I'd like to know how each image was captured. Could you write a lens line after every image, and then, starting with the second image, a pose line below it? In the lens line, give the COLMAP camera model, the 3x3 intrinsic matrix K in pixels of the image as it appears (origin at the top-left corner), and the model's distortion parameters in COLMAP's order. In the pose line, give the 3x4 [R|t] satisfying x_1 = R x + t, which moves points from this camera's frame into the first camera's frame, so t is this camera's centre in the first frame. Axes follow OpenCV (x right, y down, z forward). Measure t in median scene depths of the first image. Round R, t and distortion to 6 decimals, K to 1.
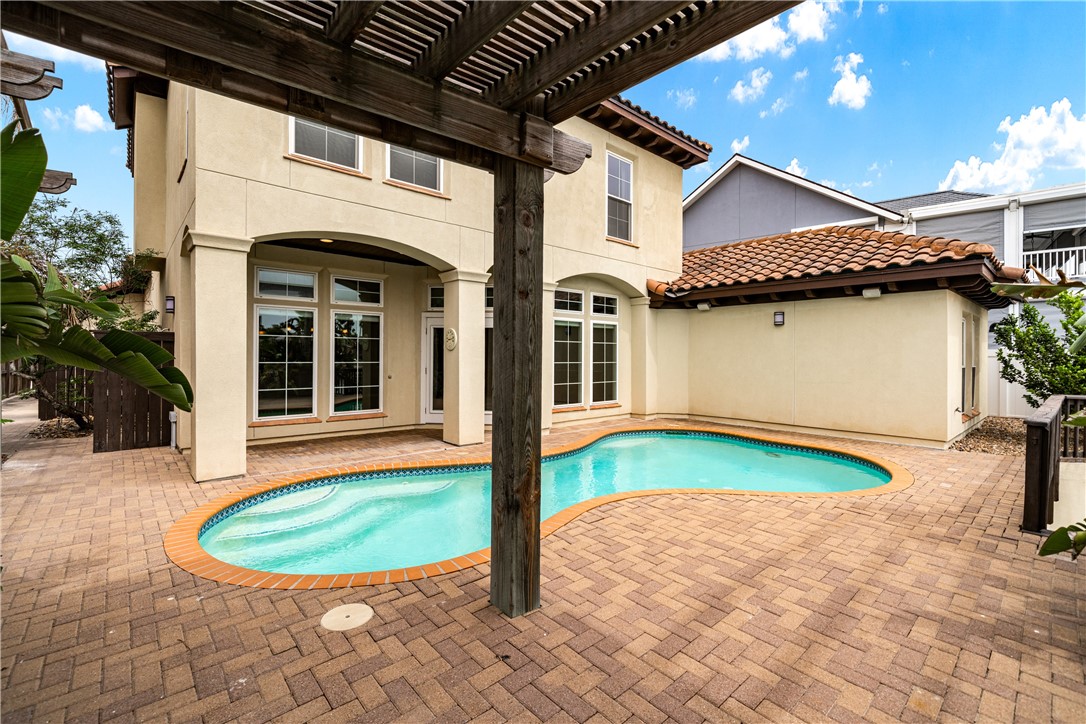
lens RADIAL K [[466.2, 0, 534.4], [0, 466.2, 356.8], [0, 0, 1]] dist [0.005381, 0.000258]
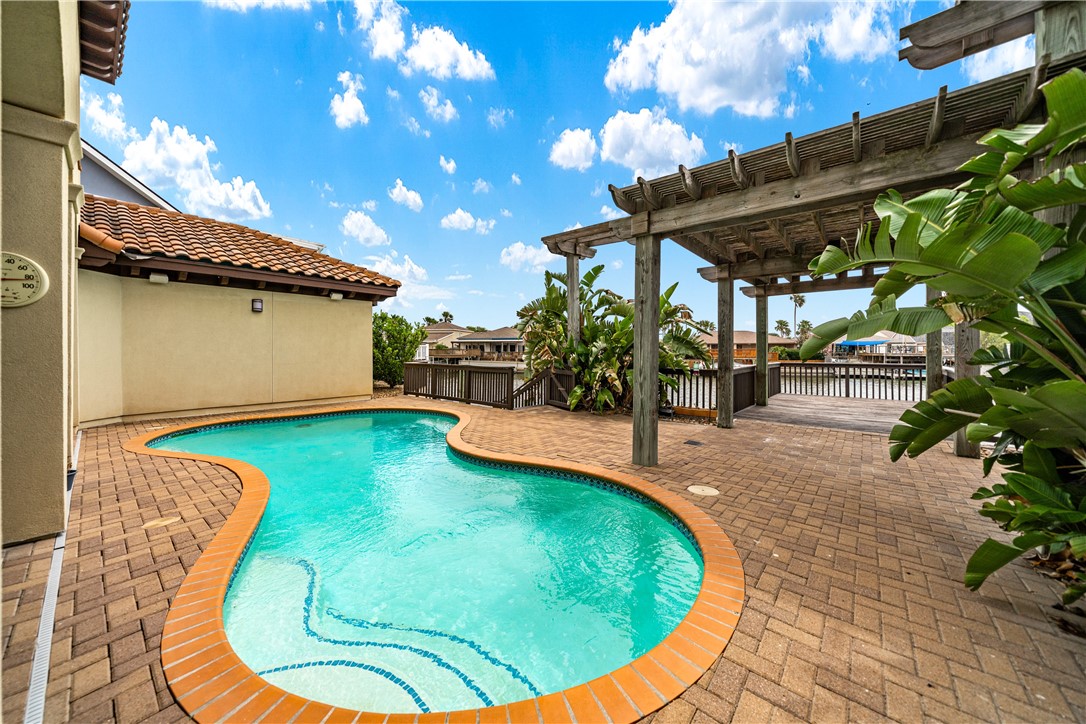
lens RADIAL K [[399.1, 0, 543.8], [0, 399.1, 355.9], [0, 0, 1]] dist [-0.006964, -0.000033]
pose [[-0.161106, -0.015367, 0.986817, -0.456480], [0.000305, 0.999878, 0.015620, 0.018372], [-0.986937, 0.002817, -0.161082, 0.483777]]
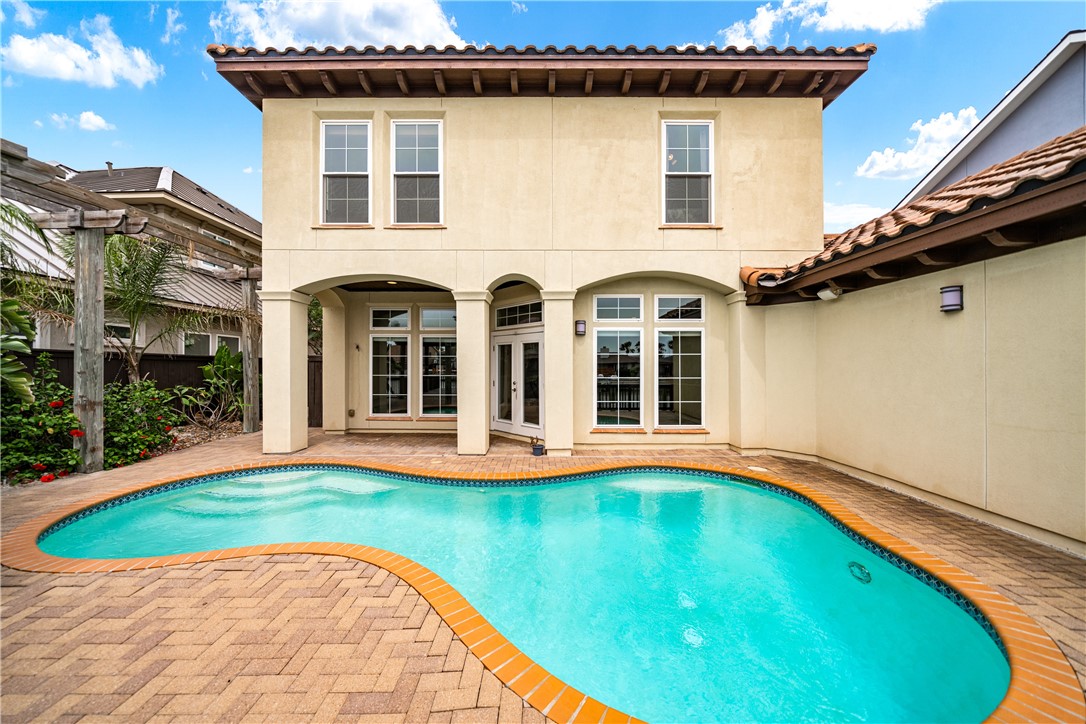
lens RADIAL K [[373.2, 0, 548.5], [0, 373.2, 369.0], [0, 0, 1]] dist [-0.006566, -0.000010]
pose [[0.758135, -0.002732, -0.652092, 0.433594], [0.001647, 0.999996, -0.002275, -0.002893], [0.652096, 0.000651, 0.758137, 0.376087]]
